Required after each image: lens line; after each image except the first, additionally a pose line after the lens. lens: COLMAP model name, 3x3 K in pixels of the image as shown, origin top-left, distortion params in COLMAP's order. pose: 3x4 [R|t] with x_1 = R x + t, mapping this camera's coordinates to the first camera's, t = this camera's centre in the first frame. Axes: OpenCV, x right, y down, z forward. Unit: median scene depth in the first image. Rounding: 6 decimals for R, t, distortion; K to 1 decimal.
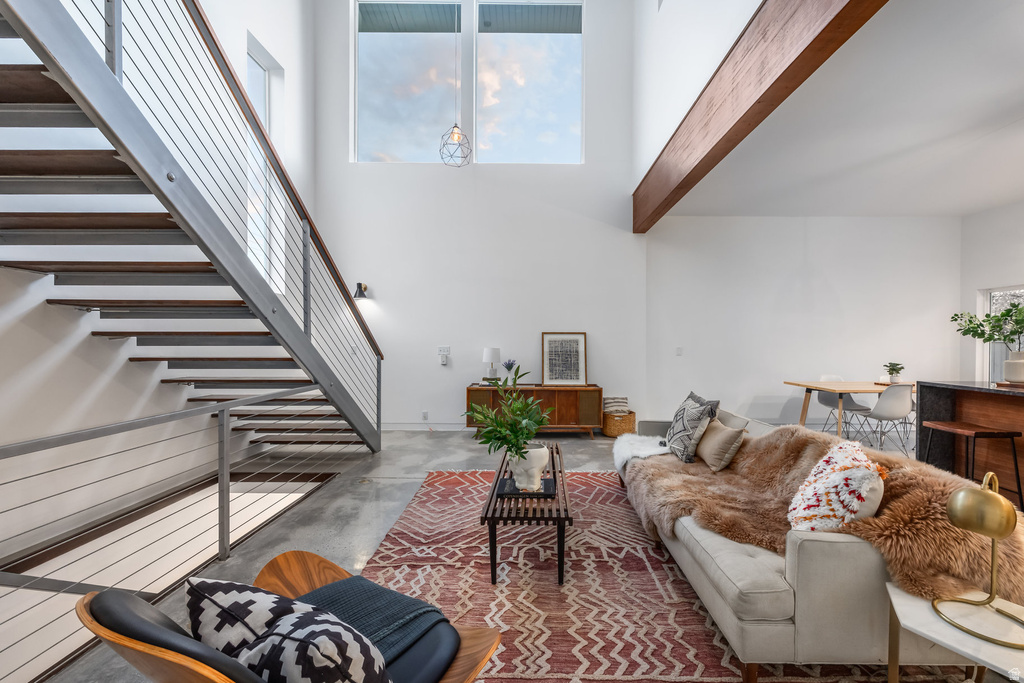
lens RADIAL K [[414.8, 0, 540.8], [0, 414.8, 346.2], [0, 0, 1]] dist [0.003064, -0.001169]
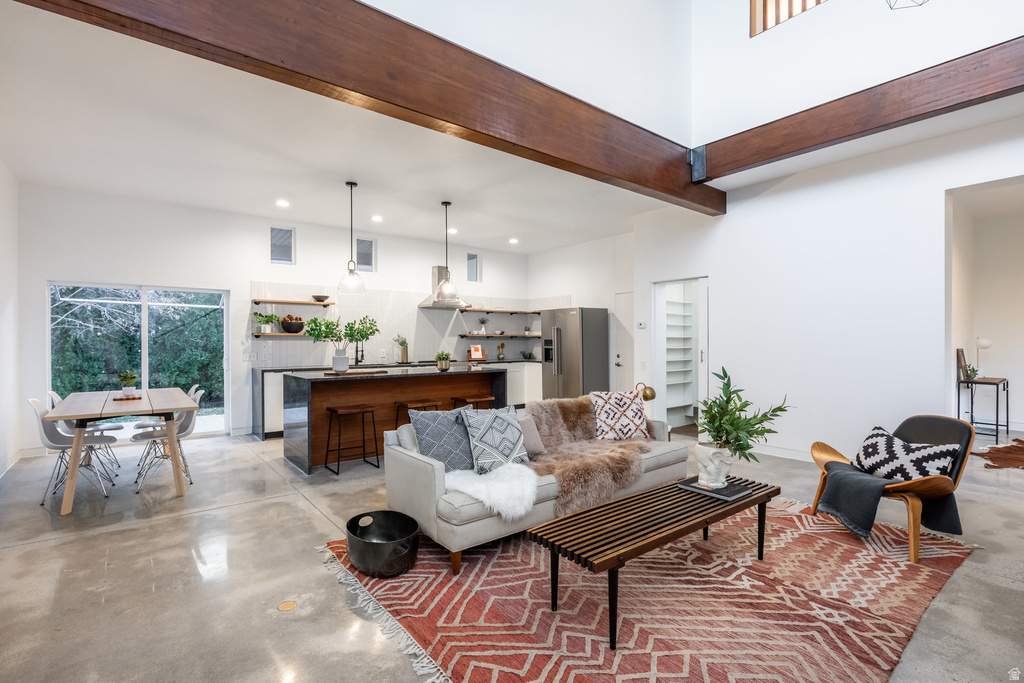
lens RADIAL K [[474.3, 0, 502.9], [0, 474.3, 345.9], [0, 0, 1]] dist [-0.012467, 0.002726]
pose [[-0.590207, -0.008686, 0.807205, -0.419877], [0.010308, 0.999779, 0.018295, -0.020541], [-0.807186, 0.019118, -0.589987, 1.329744]]
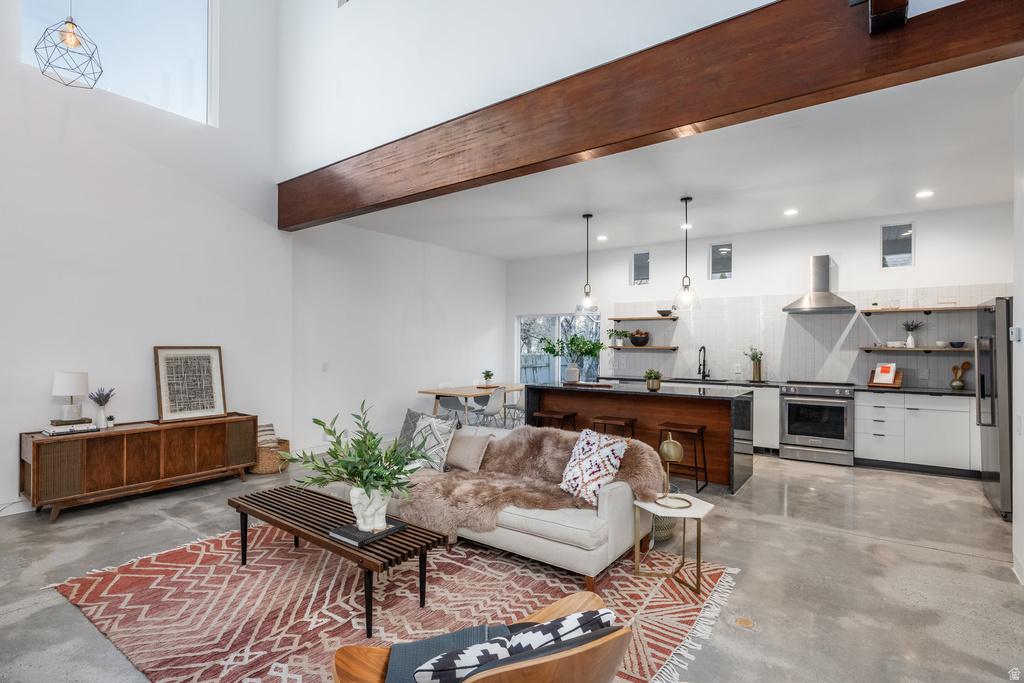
lens RADIAL K [[480.6, 0, 506.4], [0, 480.6, 347.1], [0, 0, 1]] dist [-0.003992, -0.000161]
pose [[0.608697, -0.003360, 0.793395, -0.450895], [0.006909, 0.999976, -0.001065, -0.044436], [-0.793372, 0.006130, 0.608706, 0.055348]]
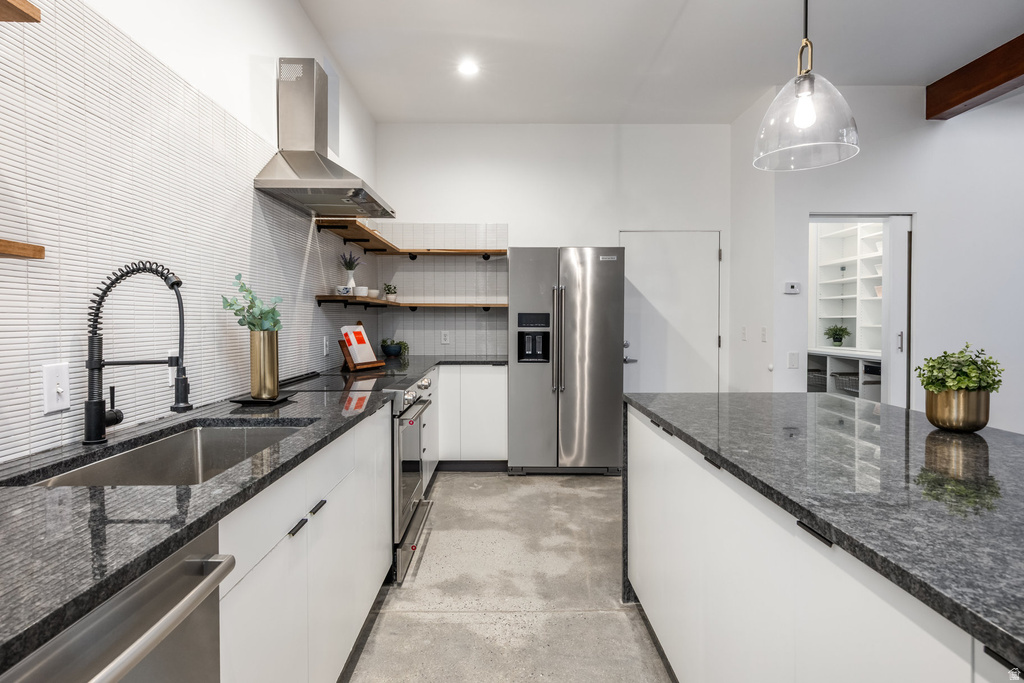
lens RADIAL K [[554.6, 0, 510.2], [0, 554.6, 333.7], [0, 0, 1]] dist [0.004930, -0.000145]
pose [[-0.999990, -0.004364, 0.000501, 1.312060], [-0.004344, 0.999353, 0.035707, -0.005227], [-0.000656, 0.035705, -0.999362, 1.030735]]
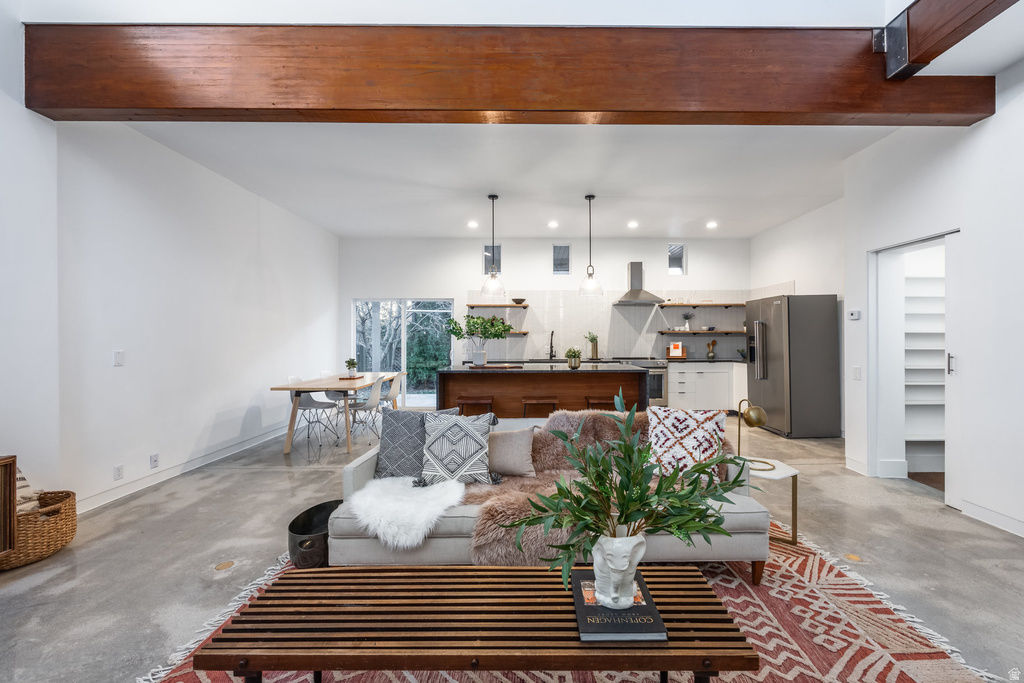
lens RADIAL K [[414.8, 0, 525.8], [0, 414.8, 339.4], [0, 0, 1]] dist [0.003064, -0.001169]
pose [[0.014599, -0.005180, 0.999880, -0.384916], [0.013910, 0.999891, 0.004977, -0.015289], [-0.999797, 0.013836, 0.014670, 0.708708]]
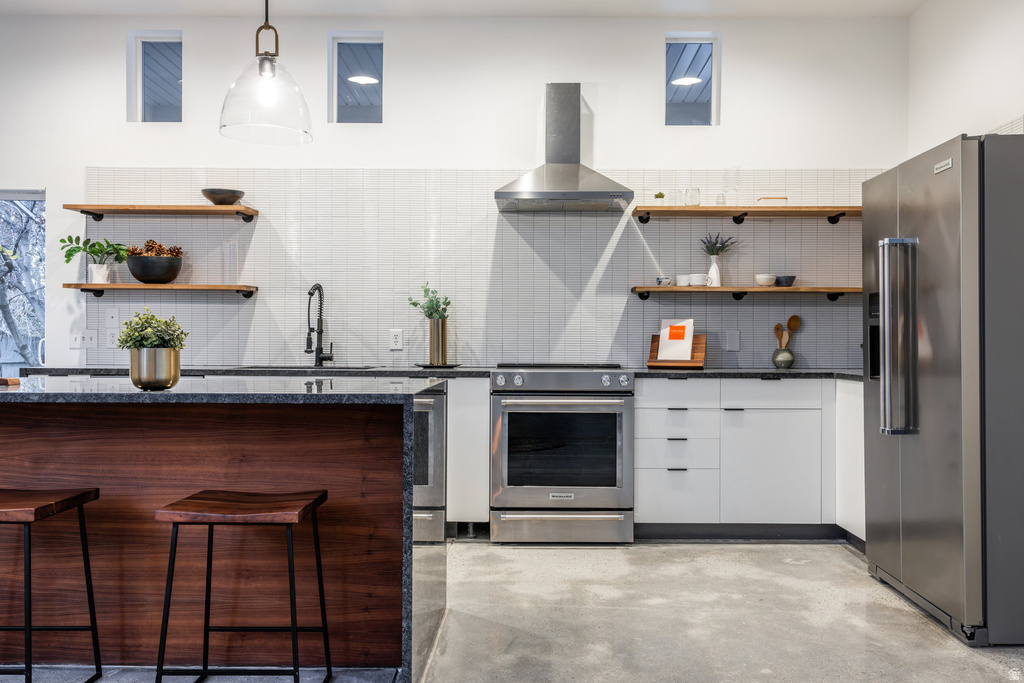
lens RADIAL K [[831.4, 0, 506.9], [0, 831.4, 351.9], [0, 0, 1]] dist [0.008016, -0.012053]
pose [[0.040793, -0.019096, 0.998985, 0.240997], [0.004780, 0.999810, 0.018917, 0.043281], [-0.999156, 0.004003, 0.040876, 0.245341]]
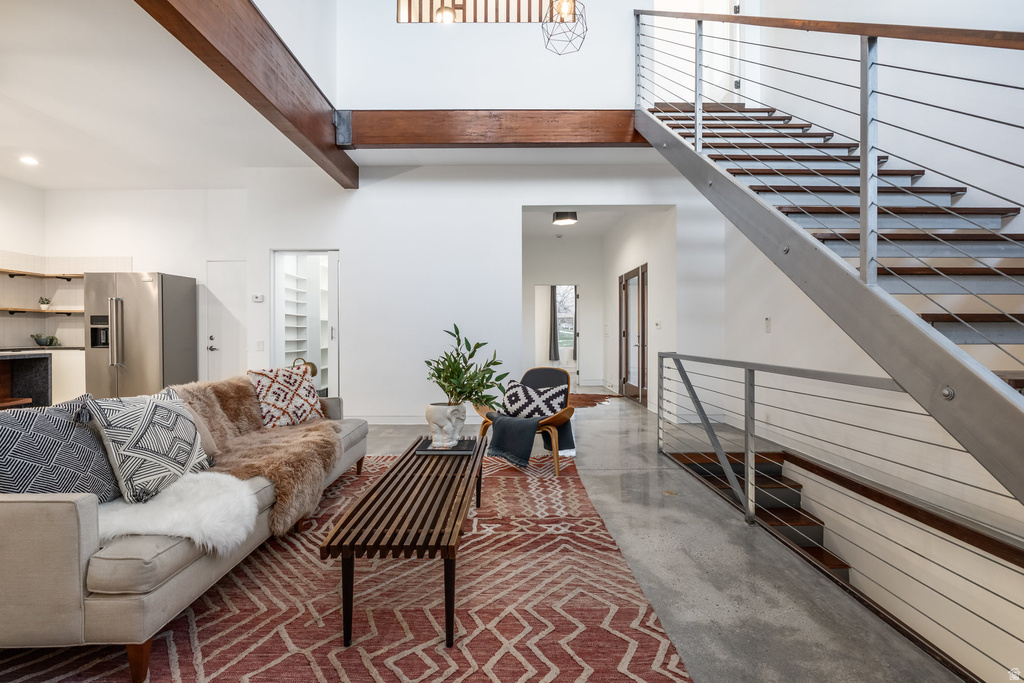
lens RADIAL K [[474.3, 0, 506.8], [0, 474.3, 338.5], [0, 0, 1]] dist [-0.012467, 0.002726]
pose [[-0.999600, -0.001603, 0.028241, -0.135447], [-0.000987, 0.999761, 0.021819, 0.033592], [-0.028269, 0.021783, -0.999363, 1.355452]]
